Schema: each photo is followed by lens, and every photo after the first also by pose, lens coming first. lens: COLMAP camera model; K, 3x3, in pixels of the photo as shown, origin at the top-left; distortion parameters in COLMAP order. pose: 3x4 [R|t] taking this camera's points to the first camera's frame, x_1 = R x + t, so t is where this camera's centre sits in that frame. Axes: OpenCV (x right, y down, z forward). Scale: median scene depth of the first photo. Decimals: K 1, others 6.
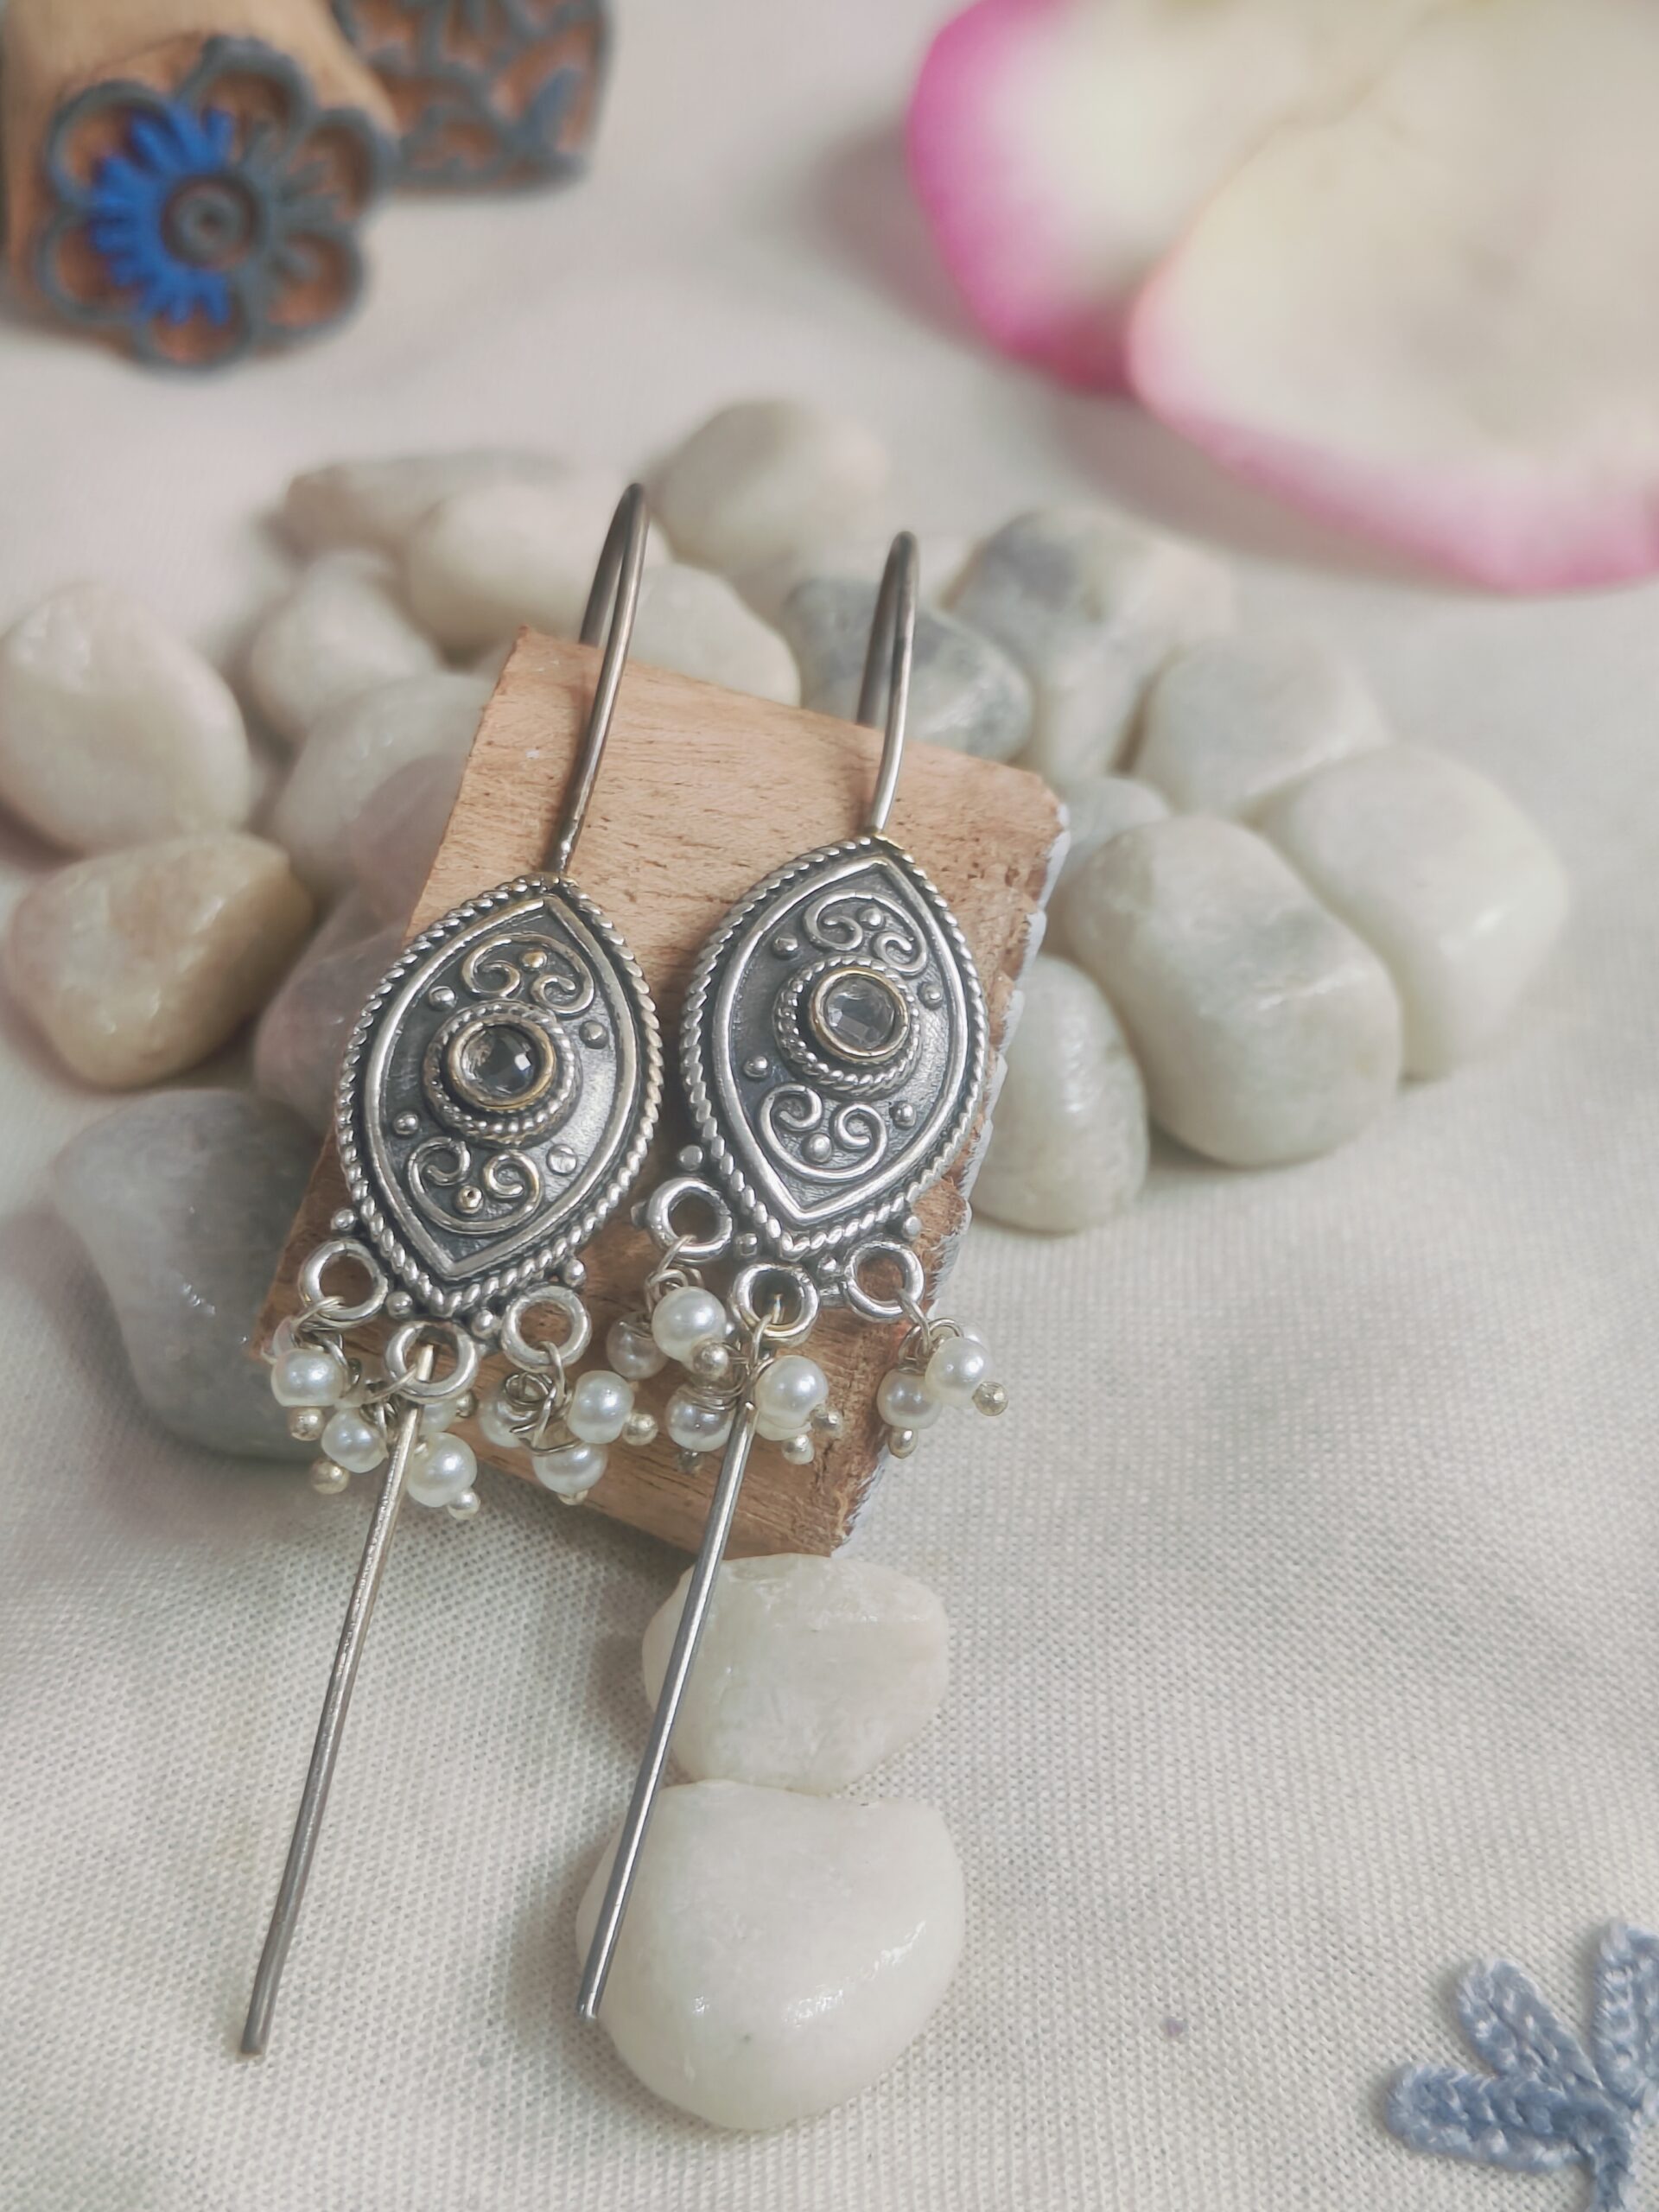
lens RADIAL K [[3202.8, 0, 867.7], [0, 3202.8, 1111.5], [0, 0, 1]] dist [0.179586, -0.740231]
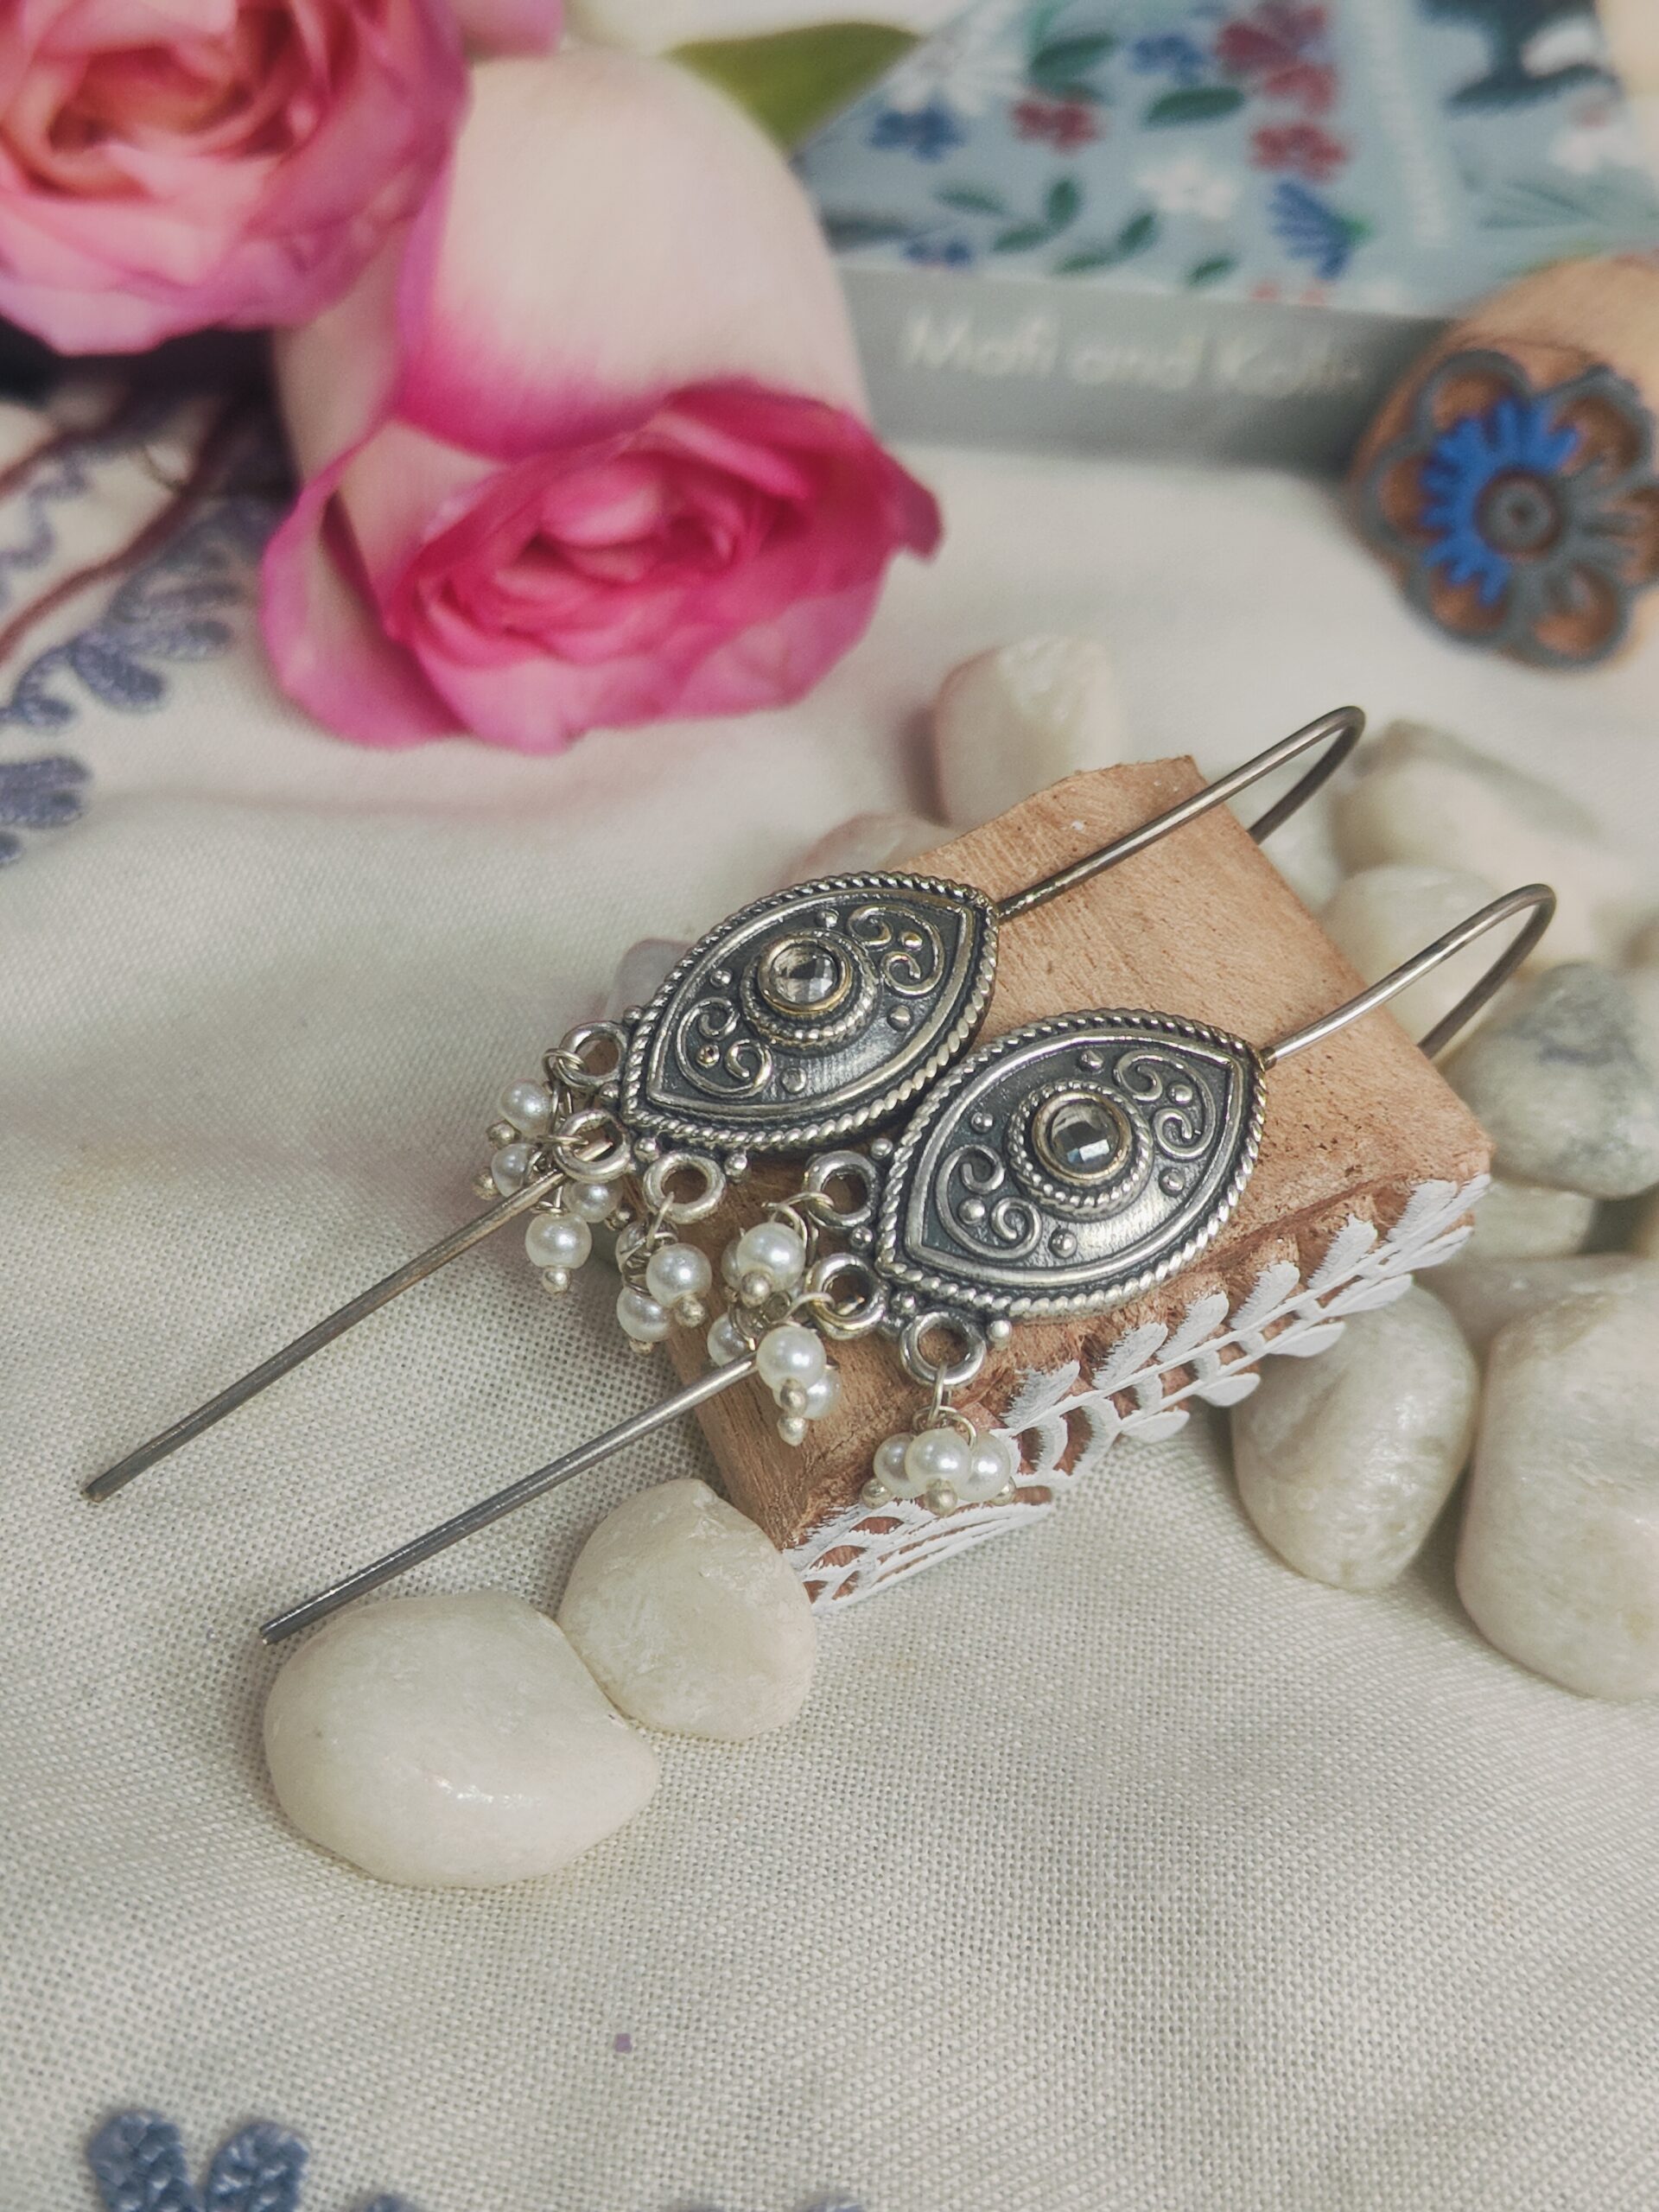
lens RADIAL K [[3202.8, 0, 867.7], [0, 3202.8, 1111.5], [0, 0, 1]] dist [0.179586, -0.740231]
pose [[0.671256, 0.550358, -0.496509, 0.469123], [-0.621659, 0.782814, 0.027260, -0.021864], [0.403677, 0.290361, 0.867603, 0.057698]]
